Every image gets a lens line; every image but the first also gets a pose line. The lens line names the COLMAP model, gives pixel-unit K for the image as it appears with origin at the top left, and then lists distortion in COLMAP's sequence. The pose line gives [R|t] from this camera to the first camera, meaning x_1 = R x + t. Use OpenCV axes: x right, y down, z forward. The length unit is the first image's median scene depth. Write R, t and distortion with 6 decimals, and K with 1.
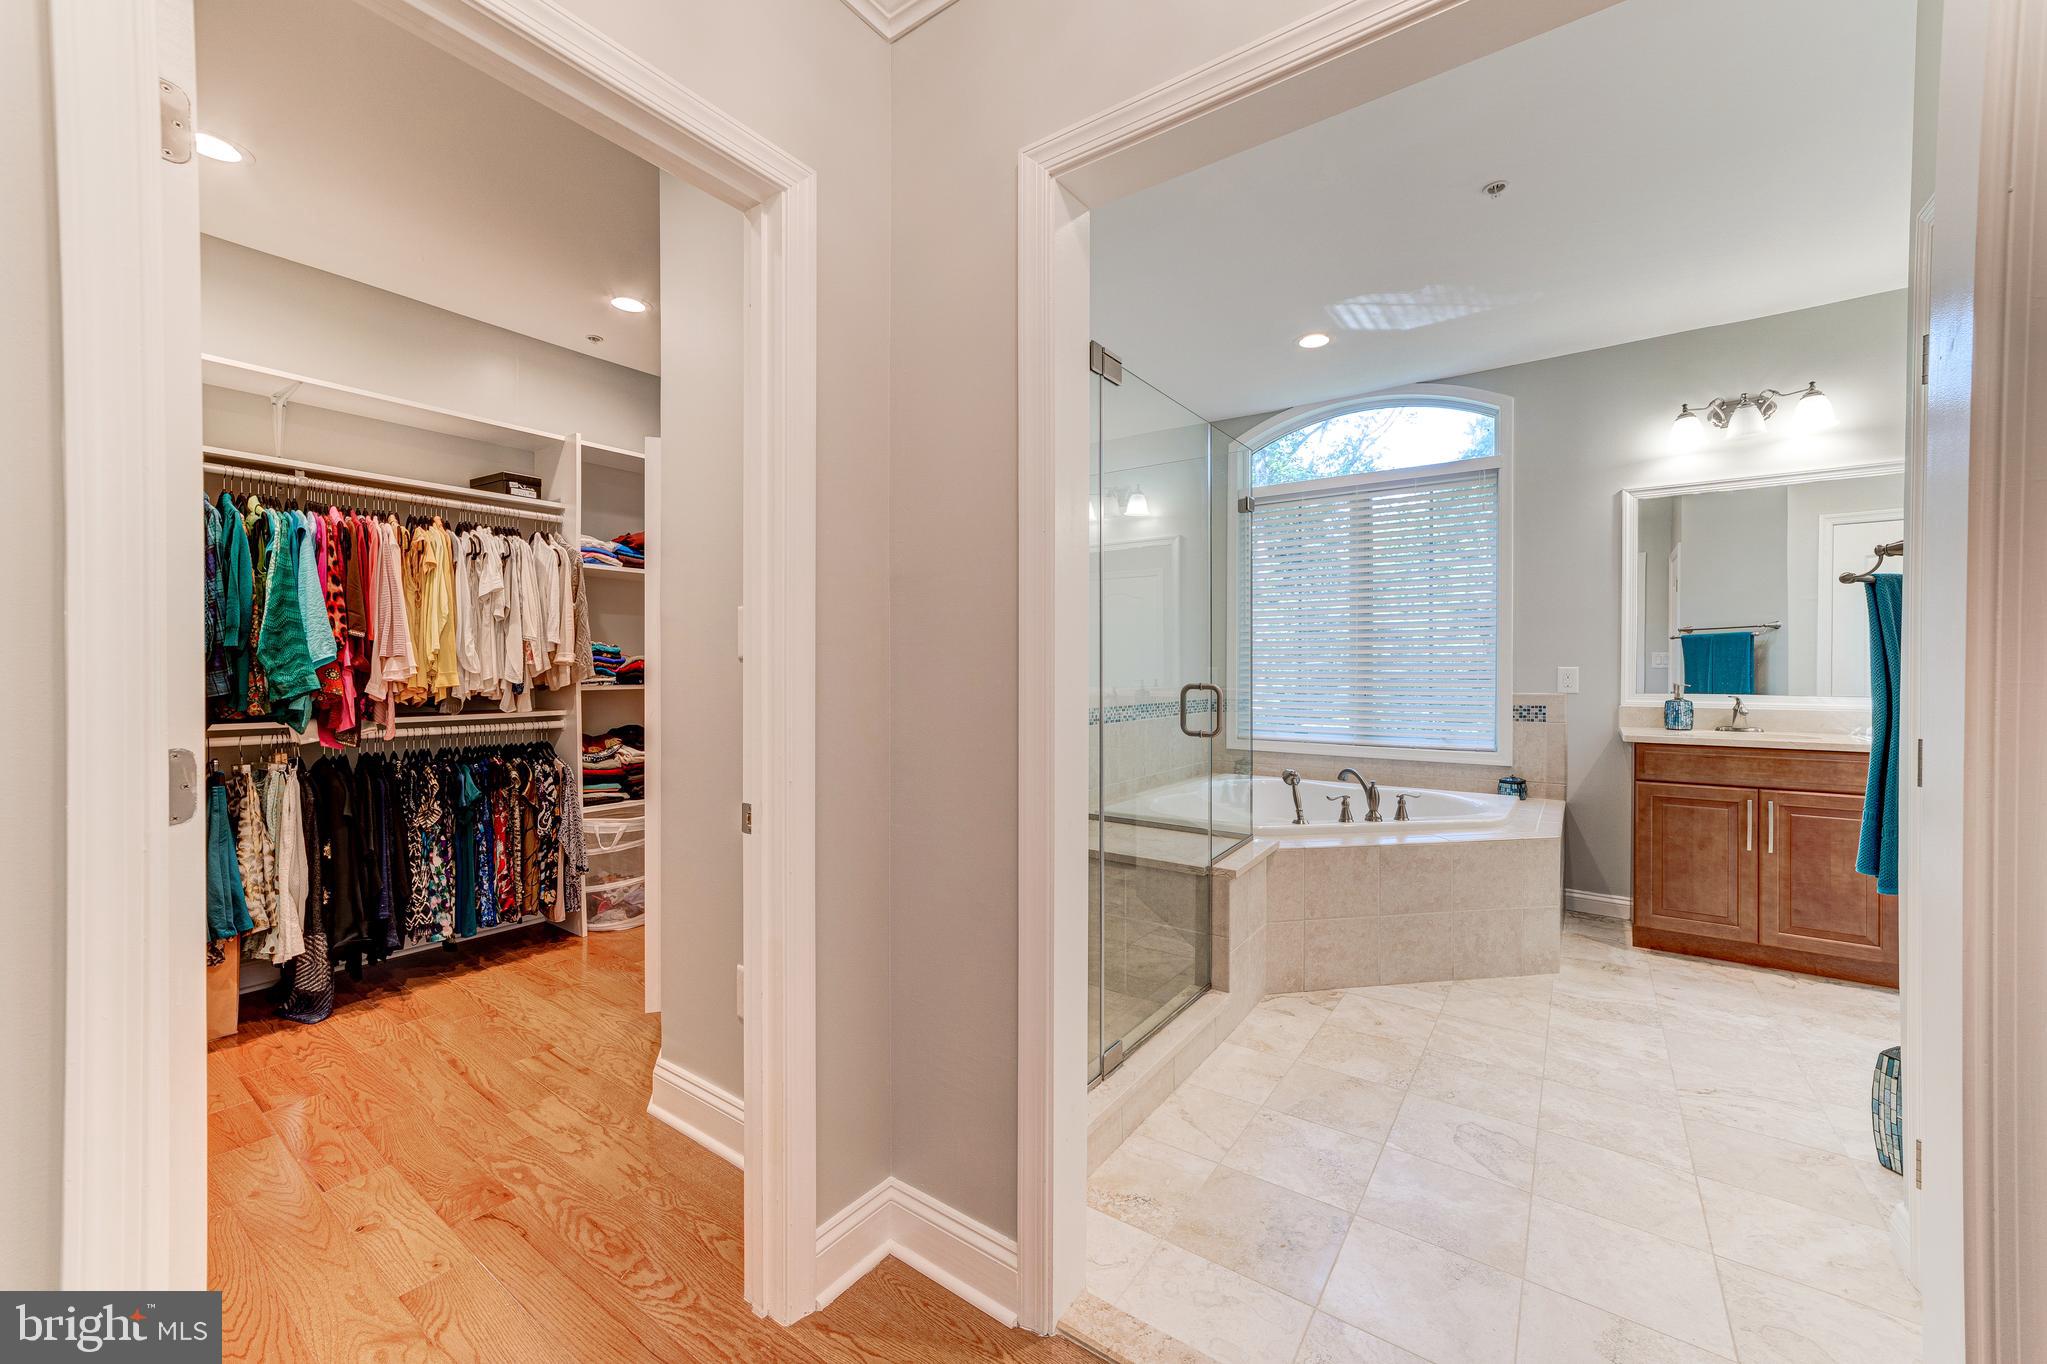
lens RADIAL K [[795.2, 0, 1011.8], [0, 795.2, 674.9], [0, 0, 1]] dist [-0.007241, 0.004571]
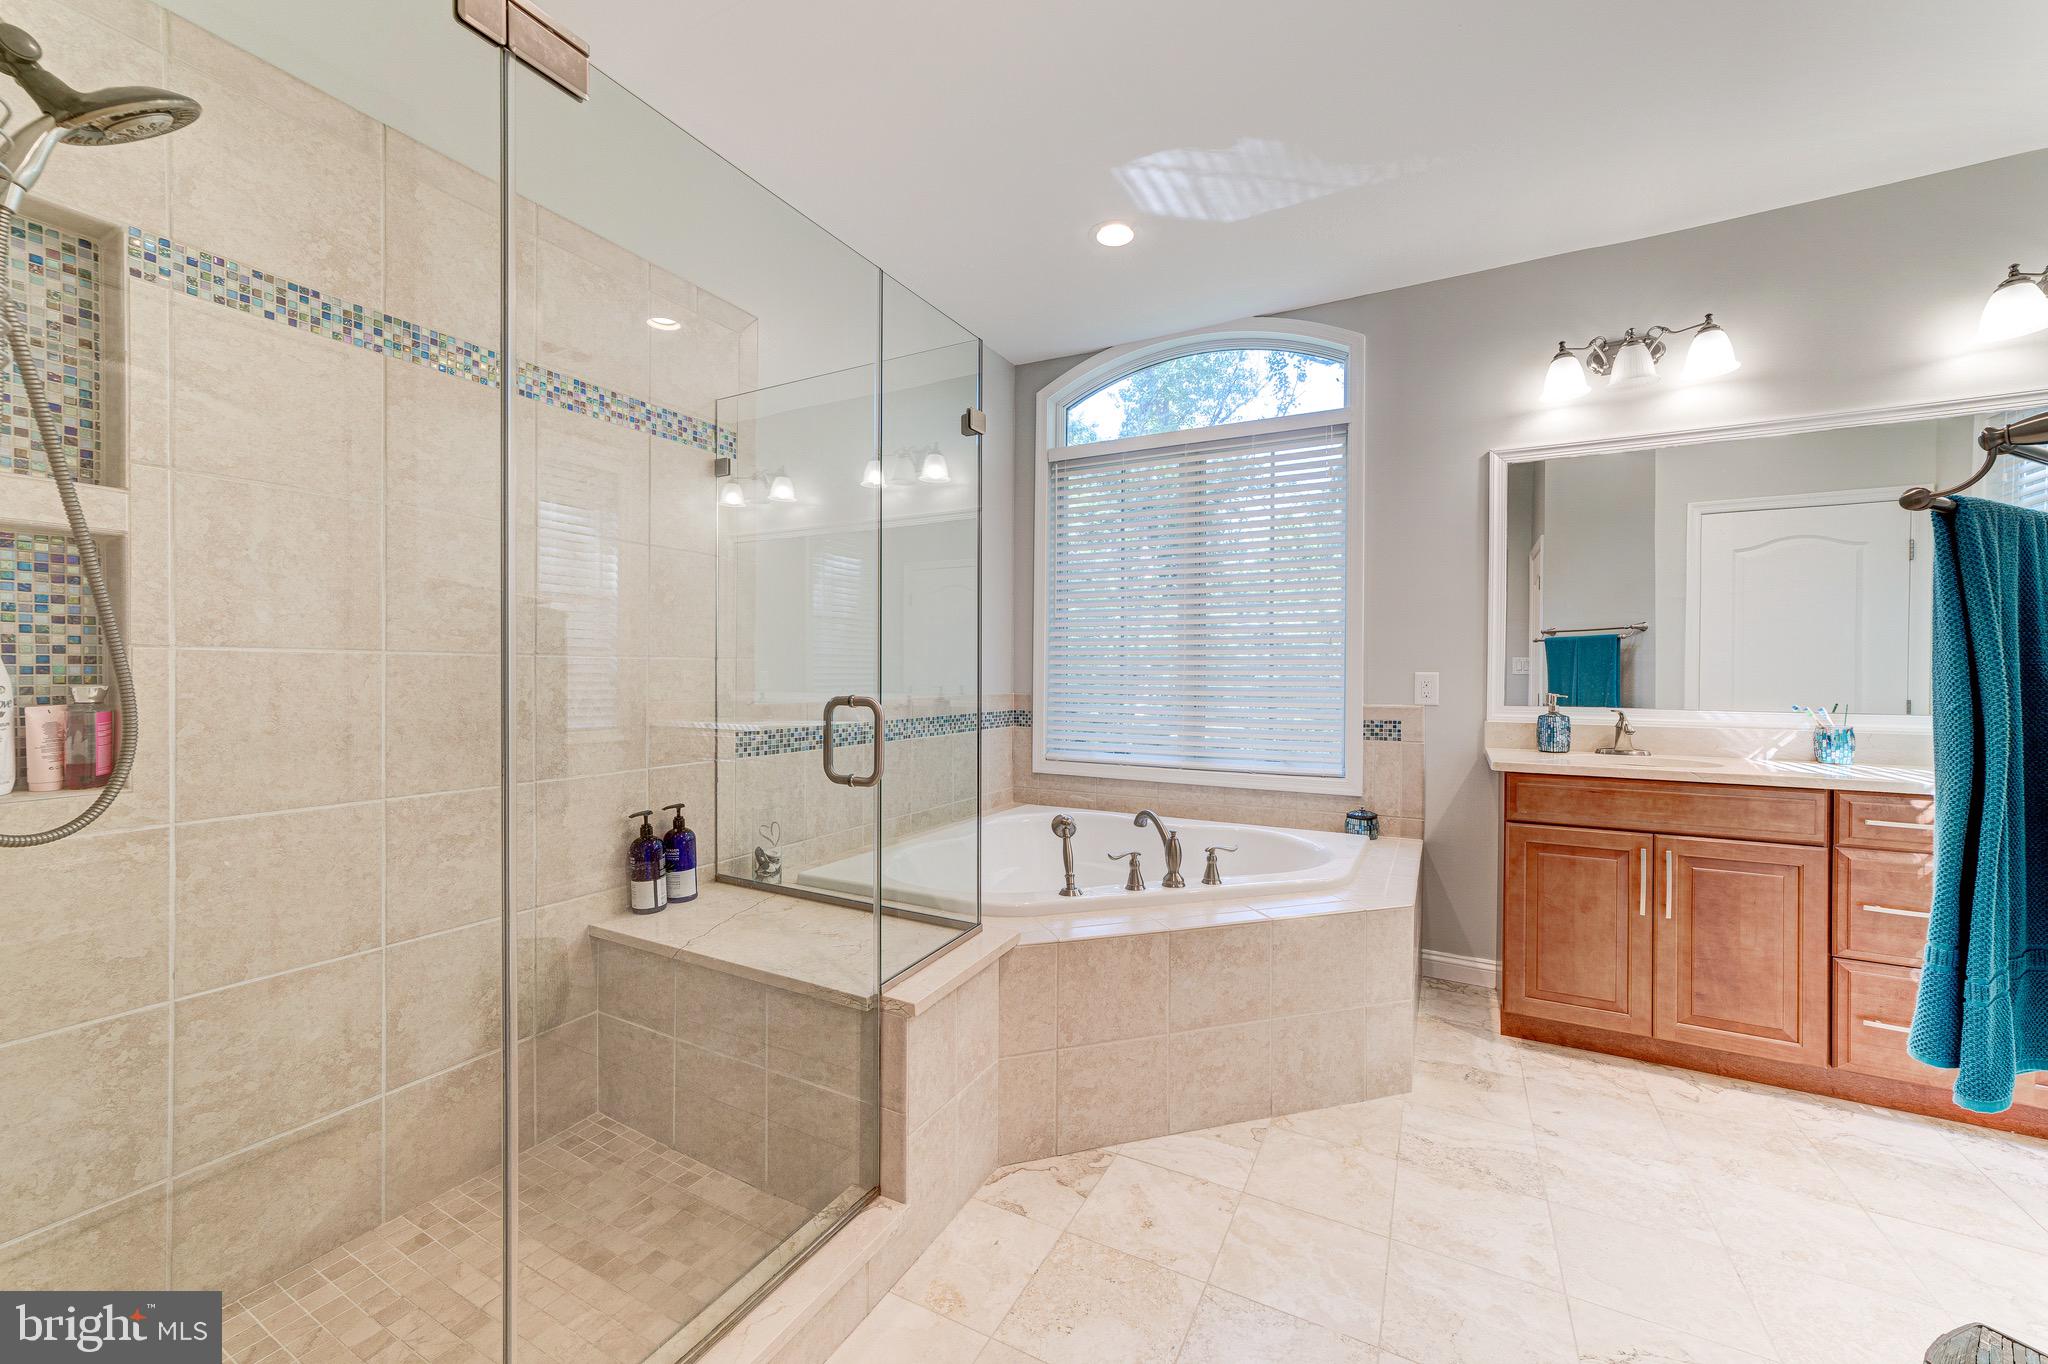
lens RADIAL K [[795.6, 0, 1025.8], [0, 795.6, 677.8], [0, 0, 1]] dist [-0.007241, 0.004571]
pose [[0.990465, 0.004337, 0.137697, 0.225648], [-0.004144, 0.999990, -0.001685, -0.002068], [-0.137703, 0.001099, 0.990473, 0.309924]]
